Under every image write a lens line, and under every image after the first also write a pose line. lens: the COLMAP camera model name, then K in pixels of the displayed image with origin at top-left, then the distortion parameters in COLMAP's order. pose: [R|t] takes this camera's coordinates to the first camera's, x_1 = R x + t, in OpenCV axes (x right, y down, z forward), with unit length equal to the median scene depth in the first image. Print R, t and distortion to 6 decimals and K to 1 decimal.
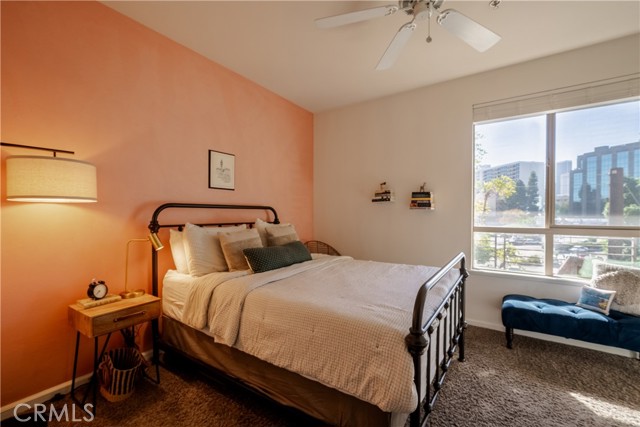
lens RADIAL K [[277.3, 0, 320.0], [0, 277.3, 213.5], [0, 0, 1]] dist [0.000778, -0.000071]
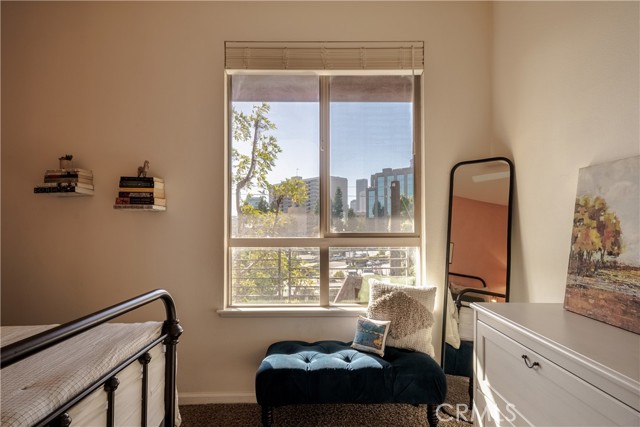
lens RADIAL K [[351.1, 0, 320.0], [0, 351.1, 213.5], [0, 0, 1]] dist [0.000019, 0.000048]
pose [[0.824577, 0.020364, 0.565384, 0.344705], [0.006212, 0.998966, -0.045041, 0.034139], [-0.565716, 0.040652, 0.823597, 0.297762]]
